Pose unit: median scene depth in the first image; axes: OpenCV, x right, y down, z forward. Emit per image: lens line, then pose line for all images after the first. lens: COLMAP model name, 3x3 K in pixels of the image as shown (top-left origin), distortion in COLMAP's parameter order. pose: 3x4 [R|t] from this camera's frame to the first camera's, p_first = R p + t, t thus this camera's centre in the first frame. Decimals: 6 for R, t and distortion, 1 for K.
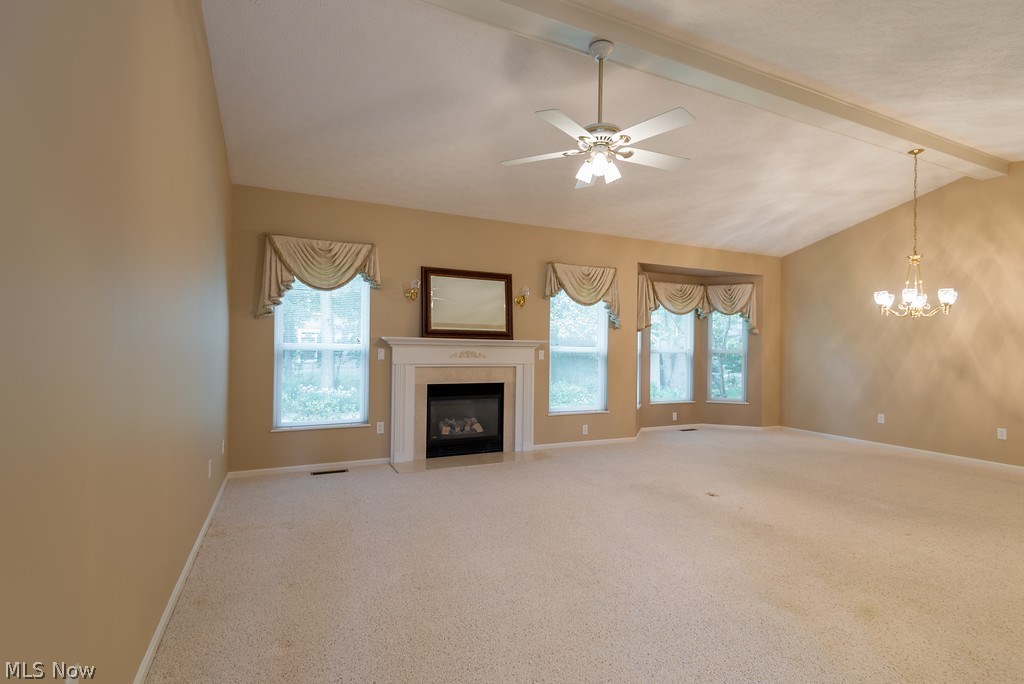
lens RADIAL K [[483.8, 0, 514.4], [0, 483.8, 344.4], [0, 0, 1]] dist [0.035435, -0.027001]
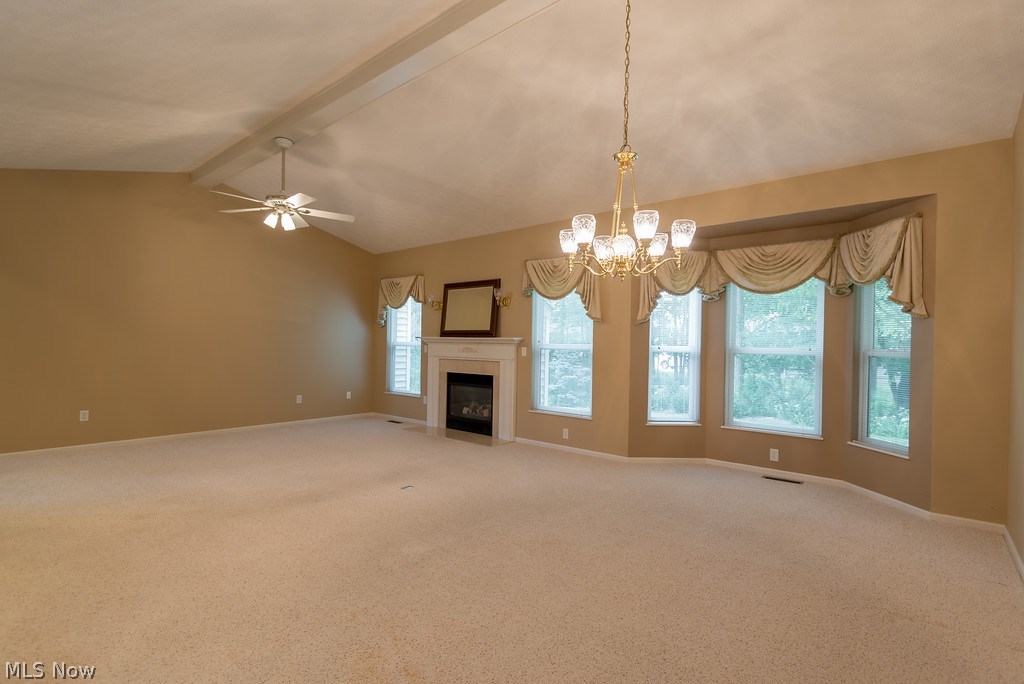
lens RADIAL K [[483.8, 0, 514.4], [0, 483.8, 344.4], [0, 0, 1]] dist [0.035435, -0.027001]
pose [[0.416882, -0.006084, -0.908940, 1.029401], [-0.005464, 0.999943, -0.009199, 0.016527], [0.908944, 0.008802, 0.416824, 0.573869]]
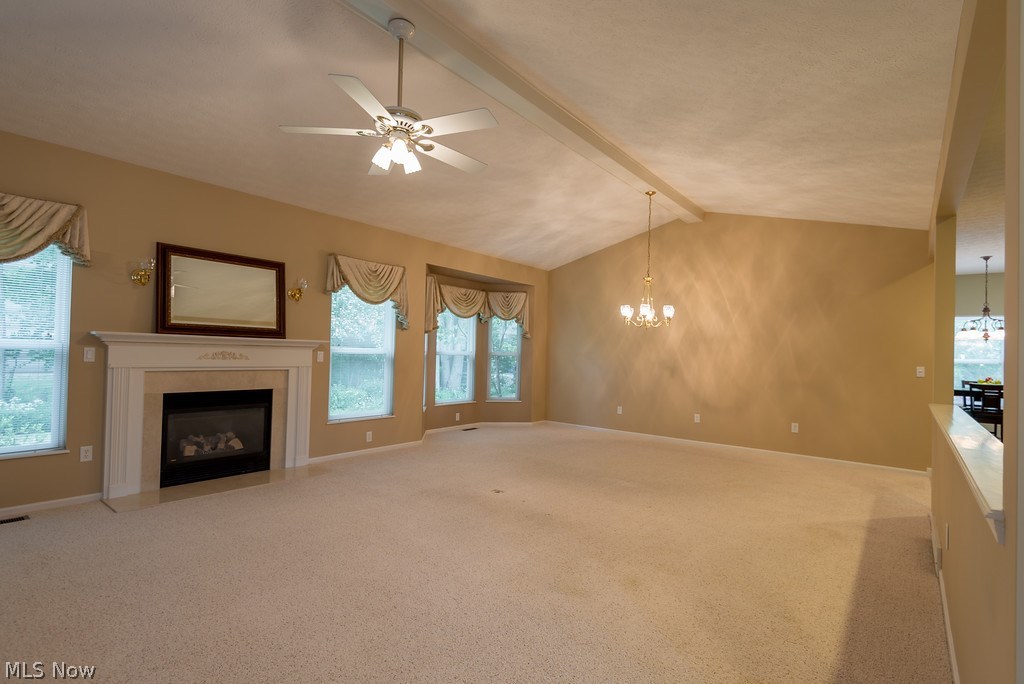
lens RADIAL K [[483.8, 0, 514.4], [0, 483.8, 344.4], [0, 0, 1]] dist [0.035435, -0.027001]
pose [[0.899354, 0.015913, 0.436931, -0.014882], [-0.014337, 0.999873, -0.006903, 0.000448], [-0.436985, -0.000056, 0.899469, 0.037875]]
